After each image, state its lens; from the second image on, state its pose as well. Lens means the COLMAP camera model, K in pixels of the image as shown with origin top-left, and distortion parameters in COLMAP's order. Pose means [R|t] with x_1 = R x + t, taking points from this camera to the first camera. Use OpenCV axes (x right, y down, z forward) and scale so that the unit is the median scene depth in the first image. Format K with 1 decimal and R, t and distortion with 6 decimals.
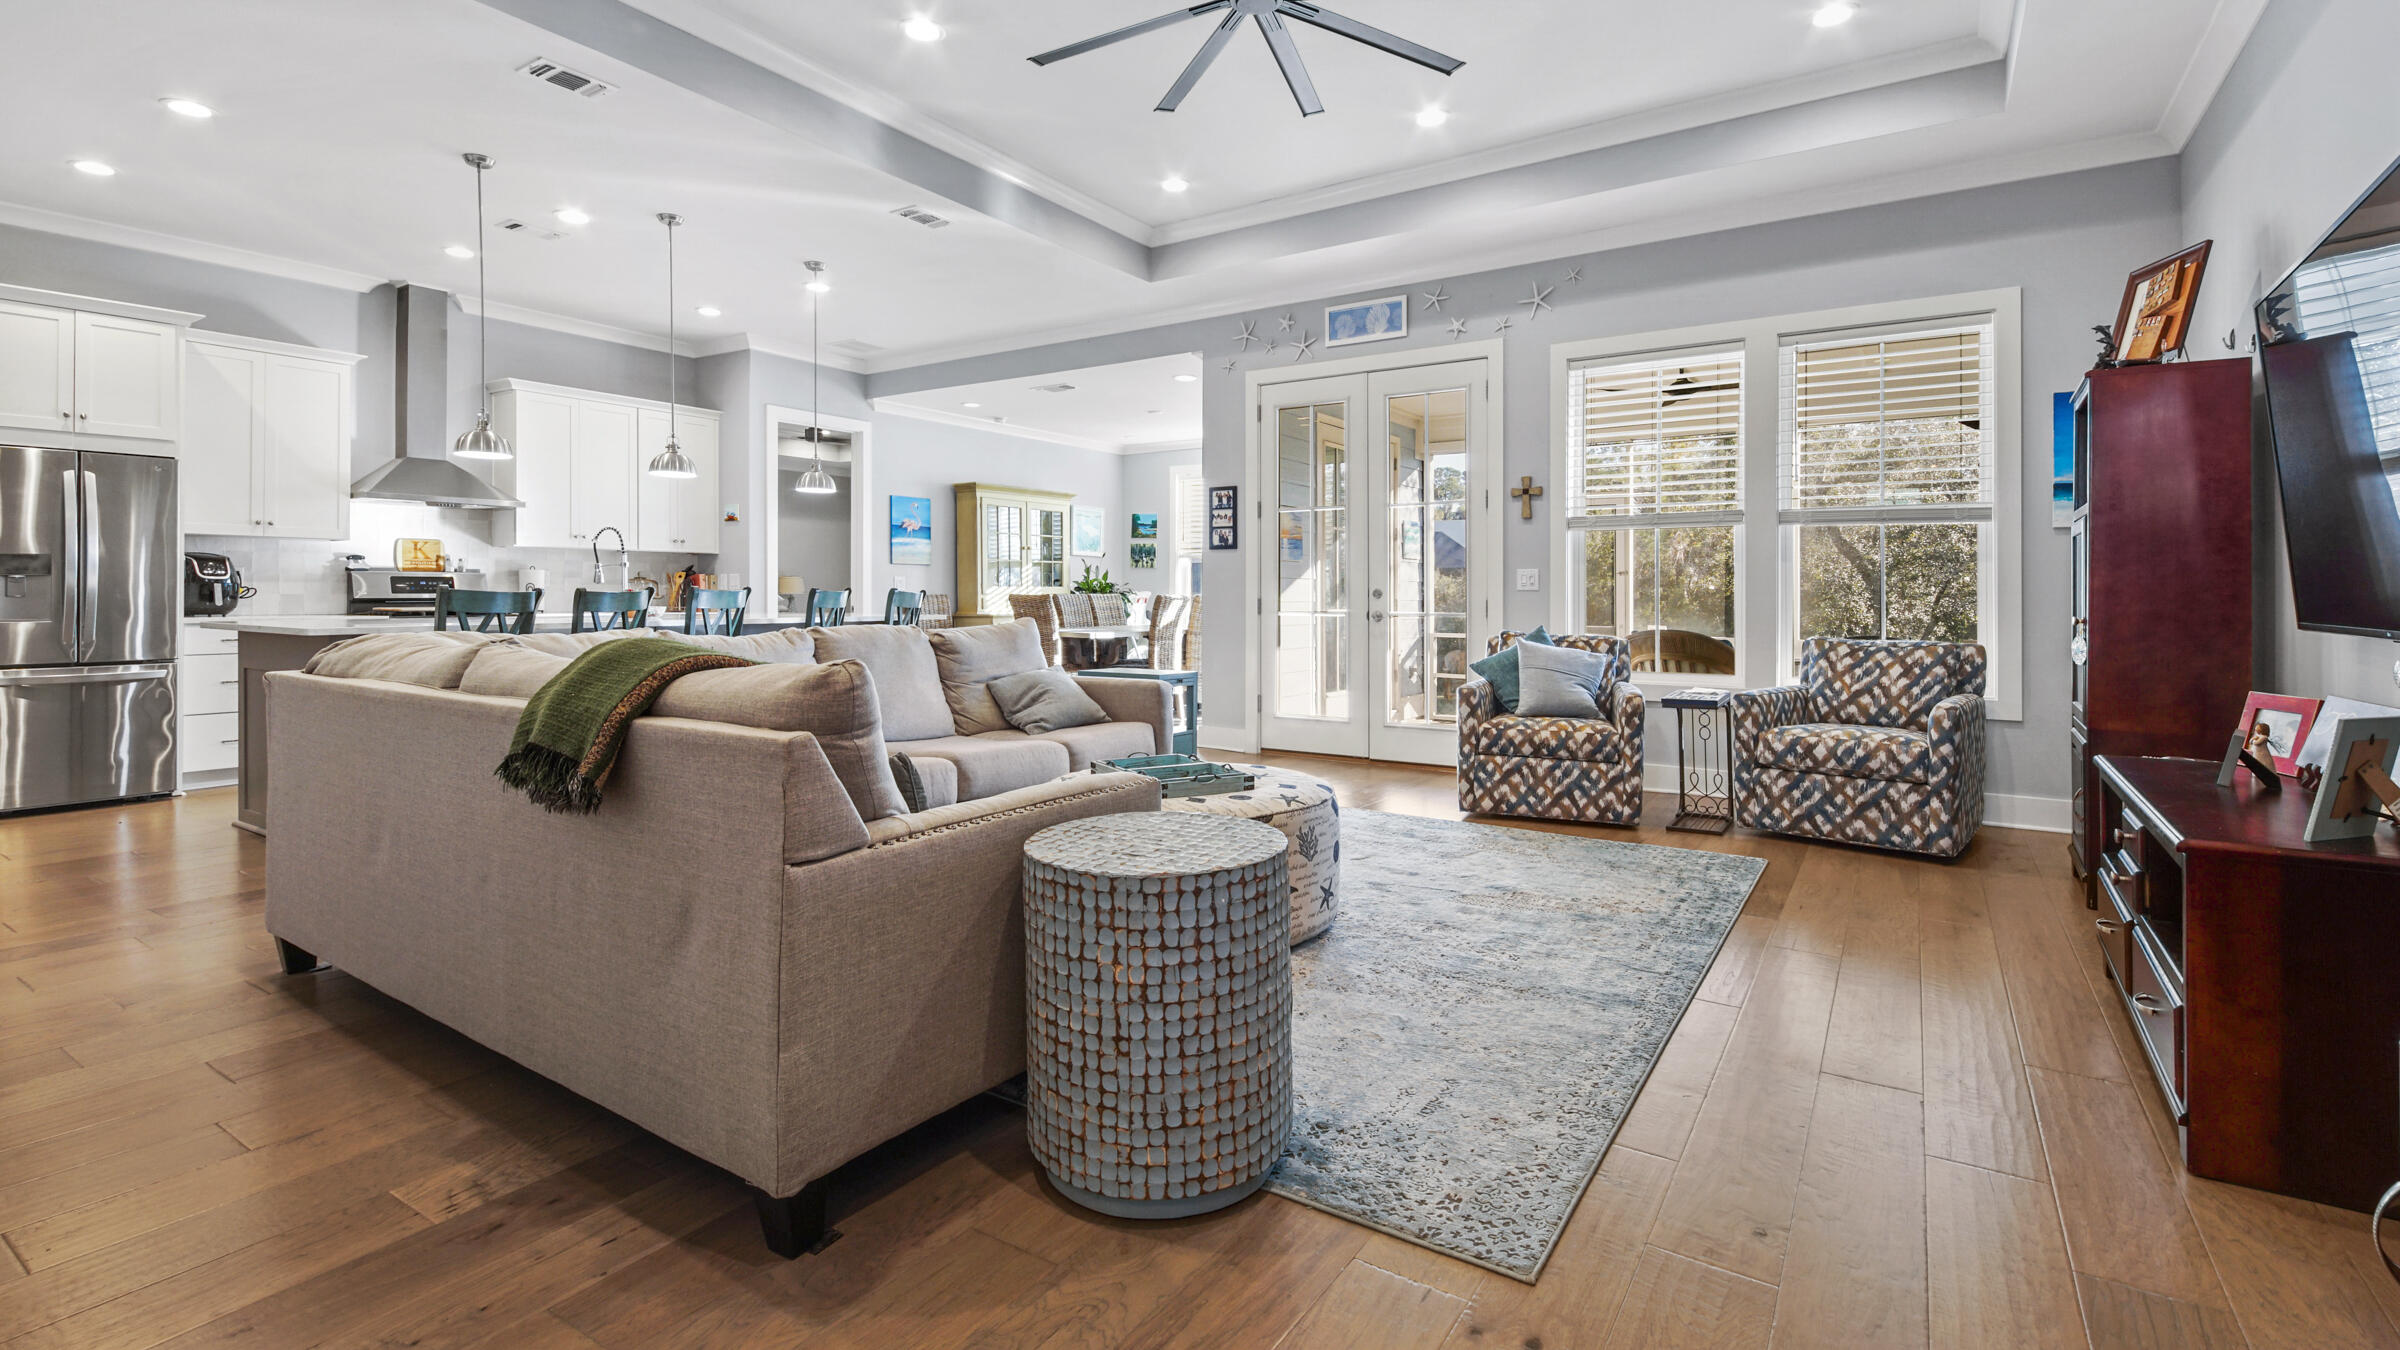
lens RADIAL K [[1072.2, 0, 1199.3], [0, 1072.2, 581.3], [0, 0, 1]] dist [-0.000002, -0.000004]
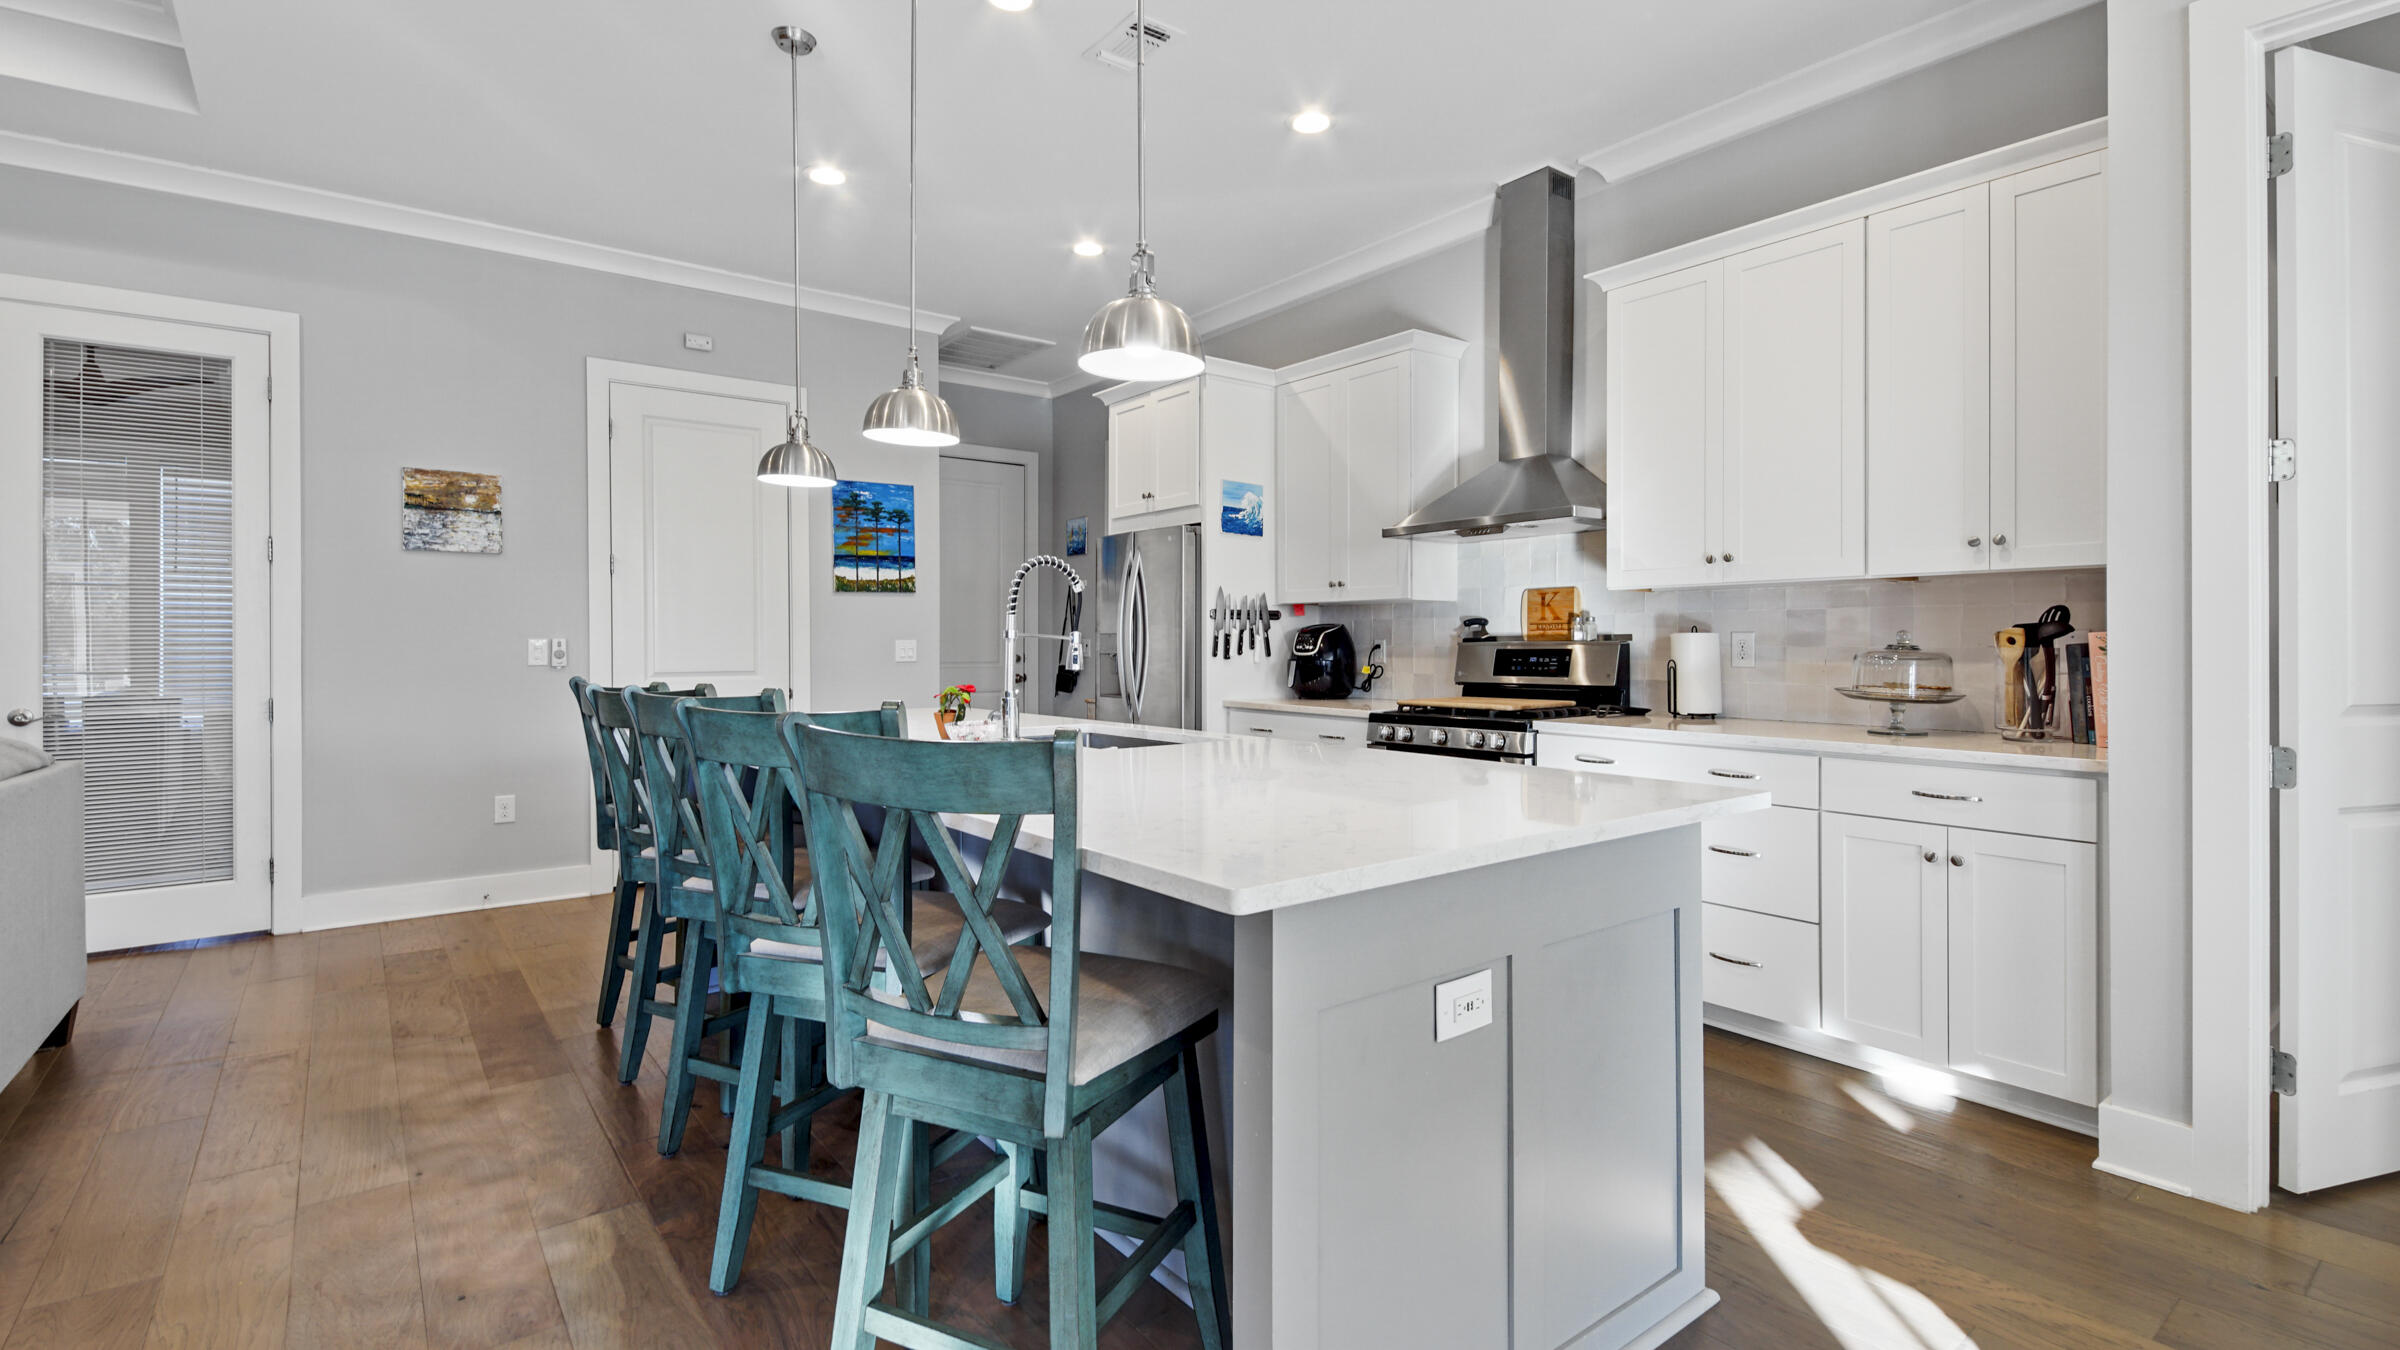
lens RADIAL K [[1088.9, 0, 1200.0], [0, 1088.9, 675.0], [0, 0, 1]] dist [0.000243, 0.000011]
pose [[-0.318447, 0.013308, -0.947847, -0.069363], [0.005778, 0.999910, 0.012098, 0.001554], [0.947923, -0.001624, -0.318495, 1.001436]]
